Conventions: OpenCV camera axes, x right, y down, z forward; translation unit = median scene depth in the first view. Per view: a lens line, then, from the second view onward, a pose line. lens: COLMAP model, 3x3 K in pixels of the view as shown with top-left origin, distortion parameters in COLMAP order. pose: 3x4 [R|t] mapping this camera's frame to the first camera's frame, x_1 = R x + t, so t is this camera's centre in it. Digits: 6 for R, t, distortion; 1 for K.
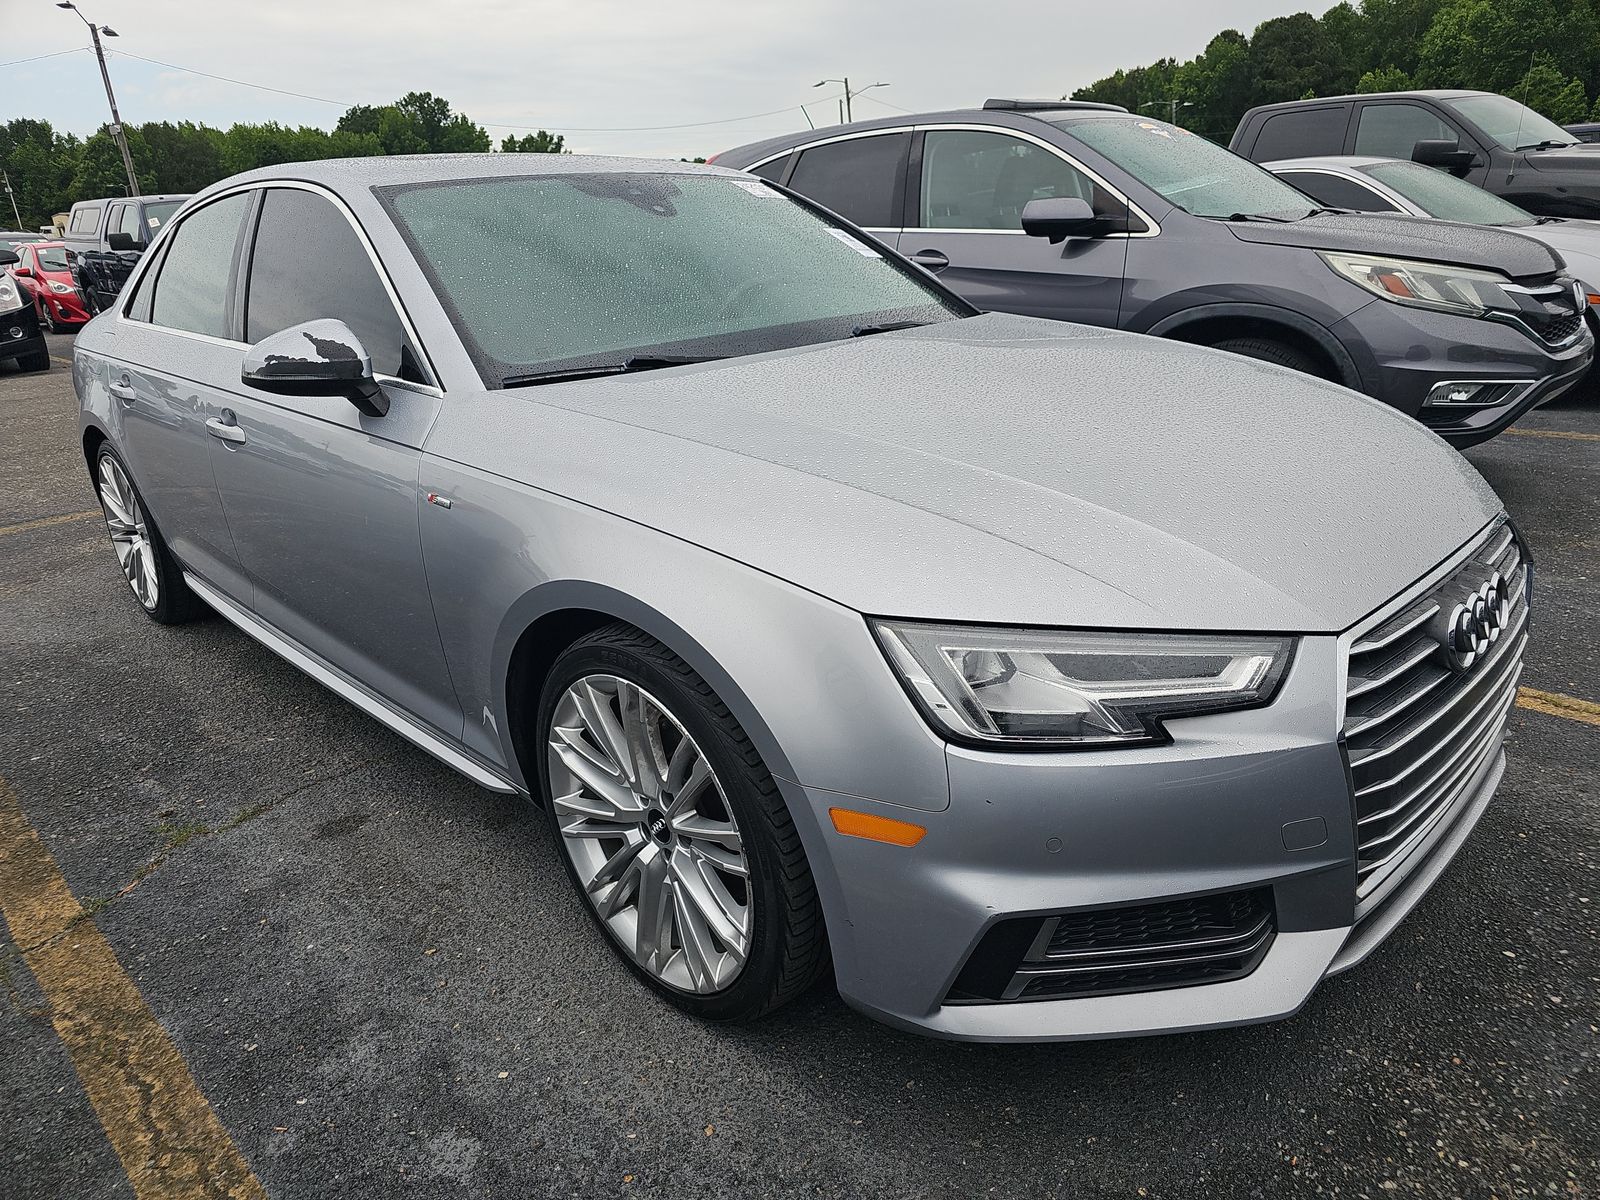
lens RADIAL K [[1077.3, 0, 801.8], [0, 1077.3, 601.9], [0, 0, 1]] dist [0.000221, -0.006571]
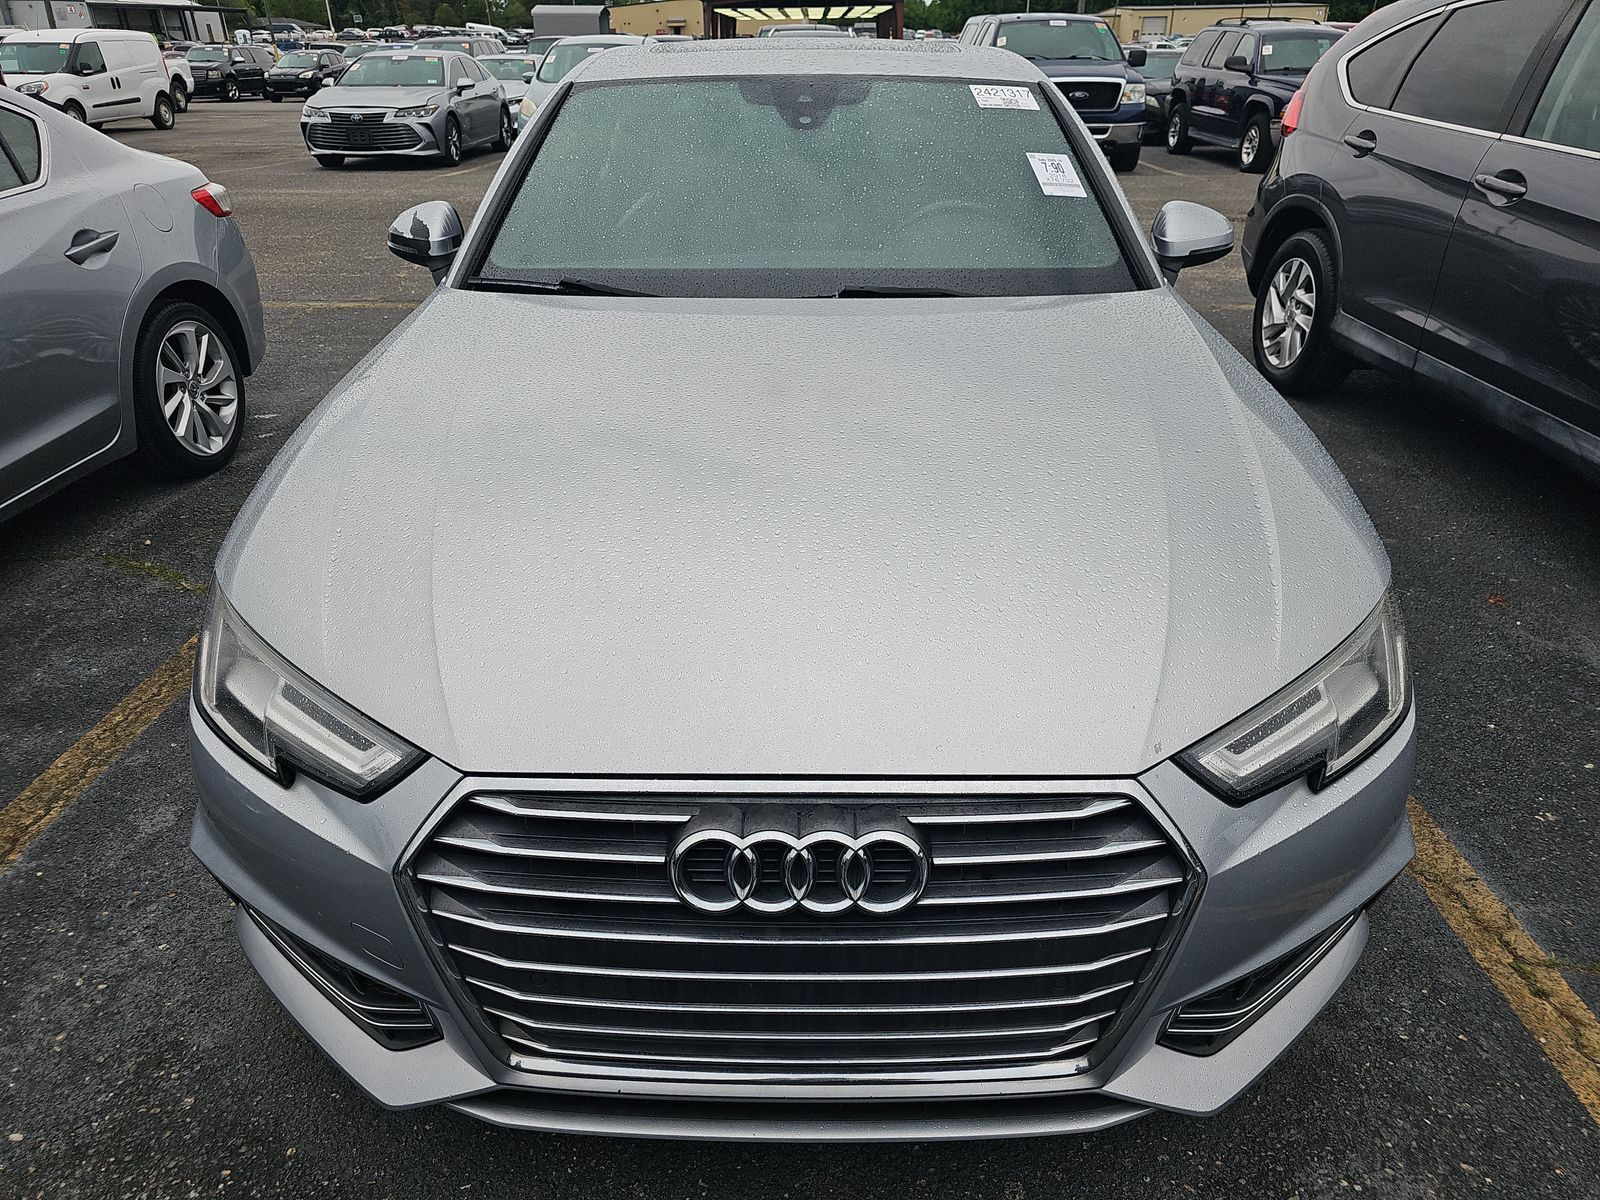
lens RADIAL K [[1077.3, 0, 801.0], [0, 1077.3, 597.6], [0, 0, 1]] dist [0.000221, -0.006571]
pose [[0.697384, 0.362301, -0.618379, 0.792785], [-0.268669, 0.932055, 0.243085, -0.259363], [0.664434, -0.003385, 0.747340, 0.362959]]
